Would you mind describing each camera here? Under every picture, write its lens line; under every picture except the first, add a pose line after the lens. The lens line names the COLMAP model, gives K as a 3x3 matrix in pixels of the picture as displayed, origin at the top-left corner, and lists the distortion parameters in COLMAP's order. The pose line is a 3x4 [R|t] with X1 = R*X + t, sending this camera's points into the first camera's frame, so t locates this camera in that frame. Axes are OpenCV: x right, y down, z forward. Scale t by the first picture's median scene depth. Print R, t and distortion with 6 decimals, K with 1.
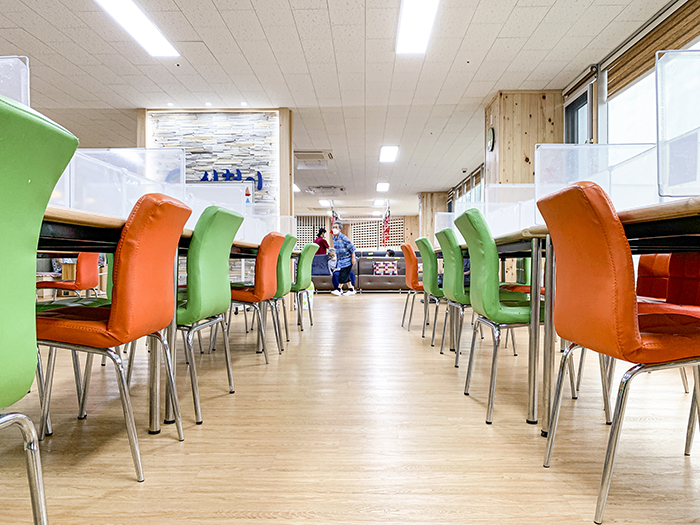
lens RADIAL K [[544.2, 0, 344.5], [0, 544.2, 259.7], [0, 0, 1]] dist [0.068839, -0.159556]
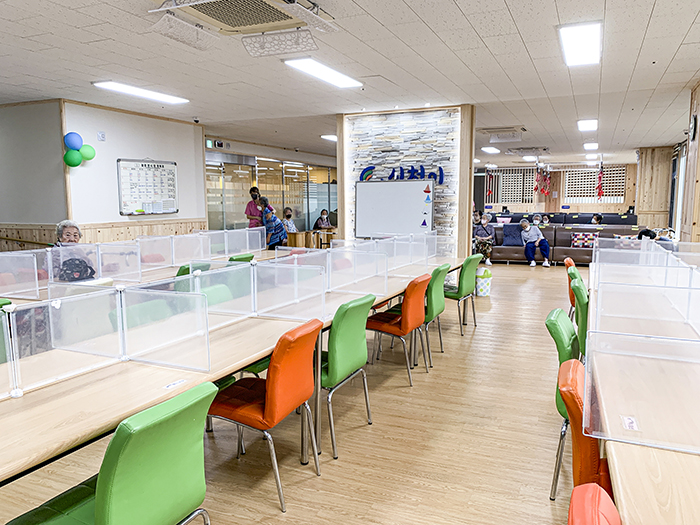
lens RADIAL K [[540.1, 0, 348.1], [0, 540.1, 250.8], [0, 0, 1]] dist [0.063154, -0.075382]
pose [[0.927280, 0.030509, -0.373123, 0.077133], [0.007892, 0.994859, 0.100958, -0.105876], [0.374285, -0.096561, 0.922273, -0.067818]]
